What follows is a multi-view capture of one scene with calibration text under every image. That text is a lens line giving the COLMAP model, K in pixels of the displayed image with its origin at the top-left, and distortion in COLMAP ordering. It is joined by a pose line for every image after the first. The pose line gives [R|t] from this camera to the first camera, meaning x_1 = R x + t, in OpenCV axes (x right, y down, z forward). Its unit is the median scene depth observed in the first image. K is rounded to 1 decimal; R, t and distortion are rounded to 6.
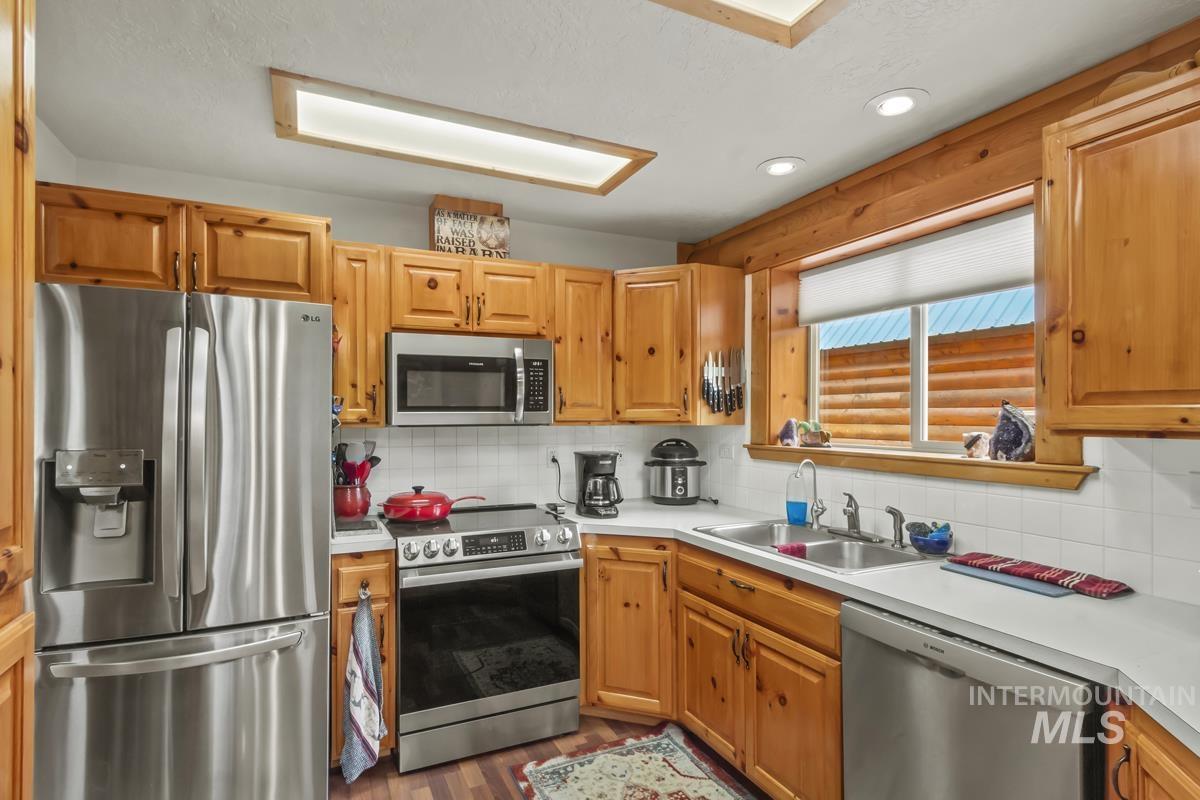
lens RADIAL K [[579.8, 0, 558.6], [0, 579.8, 392.3], [0, 0, 1]] dist [-0.002051, -0.000614]
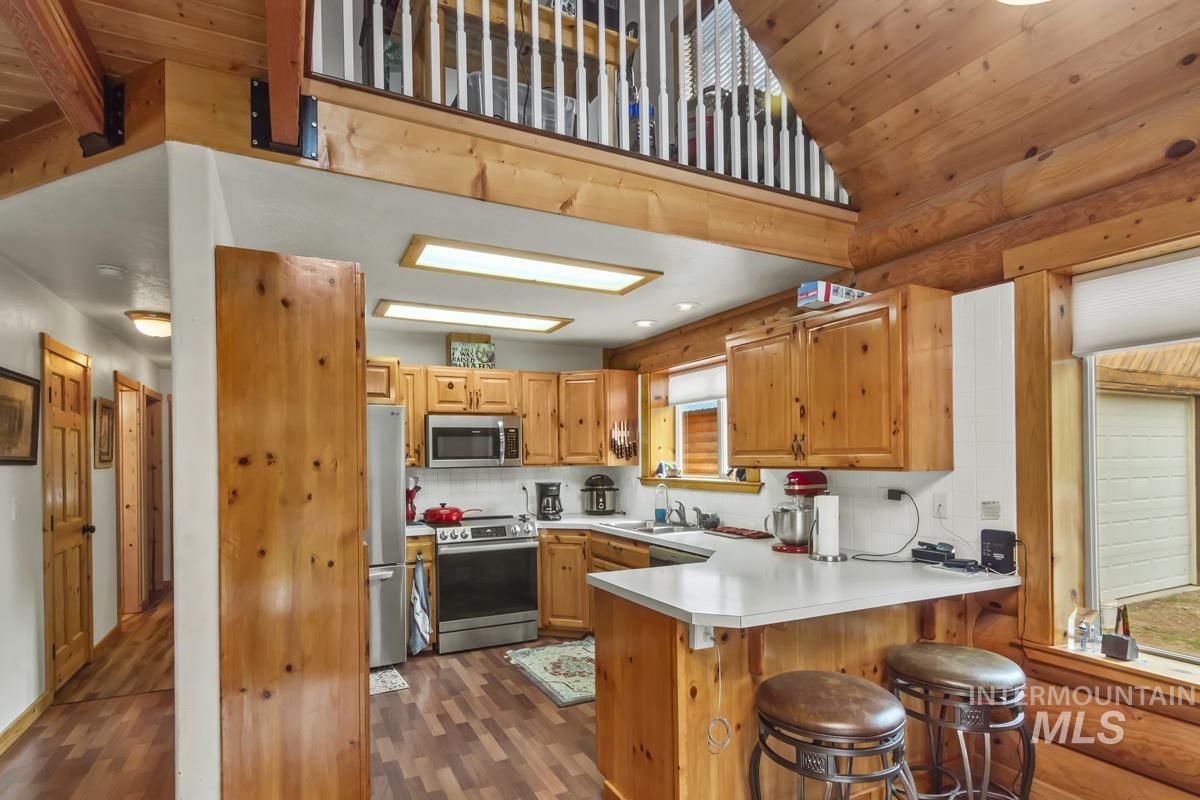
lens RADIAL K [[579.8, 0, 551.7], [0, 579.8, 453.2], [0, 0, 1]] dist [-0.002051, -0.000614]
pose [[0.999841, -0.009968, 0.014753, 0.057202], [0.009510, 0.999481, 0.030763, -0.036136], [-0.015052, -0.030618, 0.999418, -0.741865]]
